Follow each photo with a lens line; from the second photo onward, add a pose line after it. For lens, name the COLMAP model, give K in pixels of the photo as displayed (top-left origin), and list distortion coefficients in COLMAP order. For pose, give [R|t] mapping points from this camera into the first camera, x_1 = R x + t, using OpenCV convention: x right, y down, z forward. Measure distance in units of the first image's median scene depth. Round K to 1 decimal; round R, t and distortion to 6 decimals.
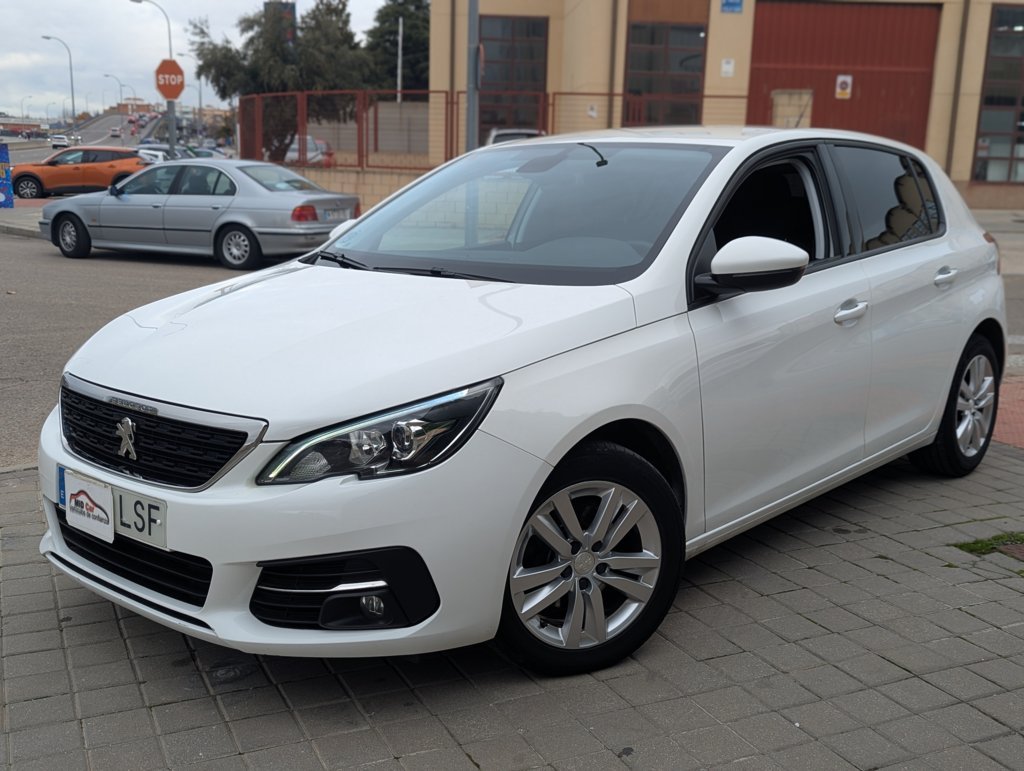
lens RADIAL K [[1104.5, 0, 512.0], [0, 1104.5, 385.5], [0, 0, 1]] dist [0.054004, -0.025192]
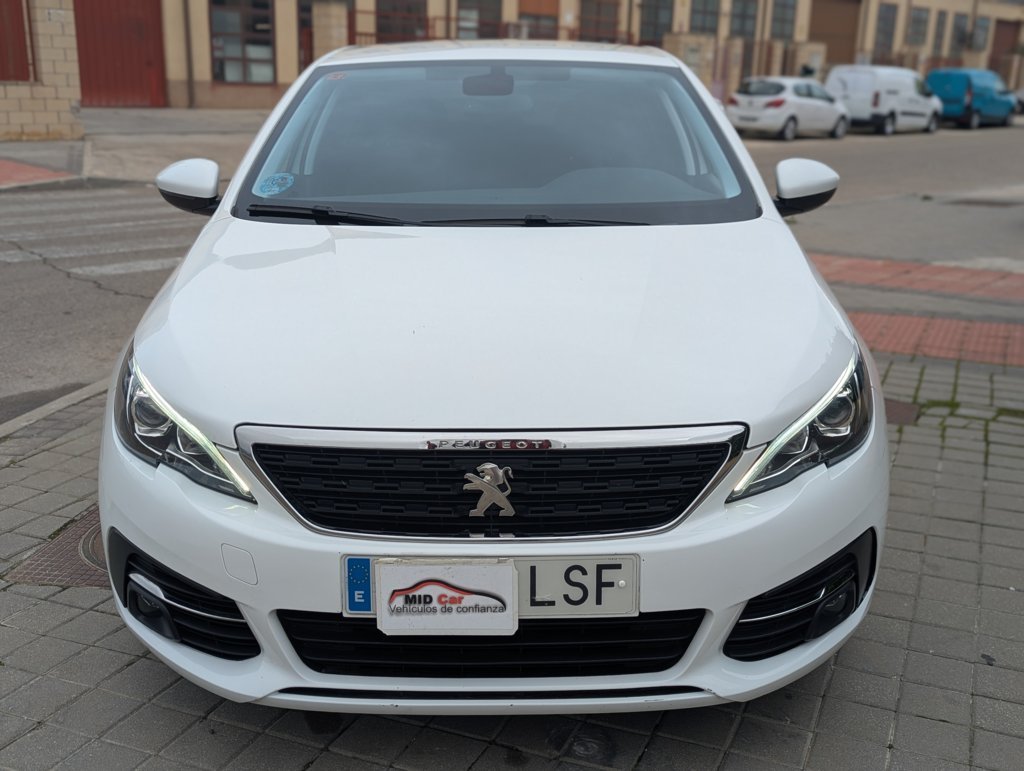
lens RADIAL K [[1104.5, 0, 512.0], [0, 1104.5, 385.5], [0, 0, 1]] dist [0.054004, -0.025192]
pose [[0.740711, -0.182740, 0.646493, -0.773449], [0.124890, 0.982976, 0.134761, -0.112336], [-0.660113, -0.019078, 0.750924, 0.445651]]
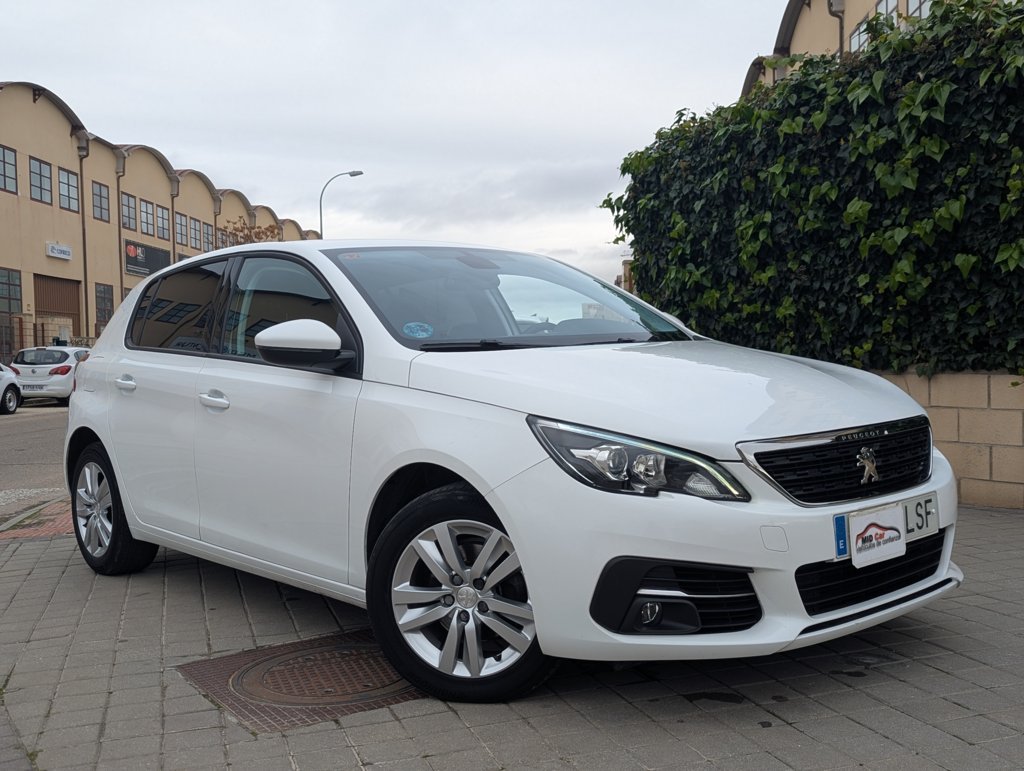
lens RADIAL K [[1070.0, 0, 512.0], [0, 1070.0, 385.5], [0, 0, 1]] dist [0.052494, -0.008203]
pose [[0.128723, -0.051039, 0.990366, -1.424105], [0.220837, 0.975073, 0.021548, -0.128626], [-0.966779, 0.215936, 0.136786, 1.158149]]
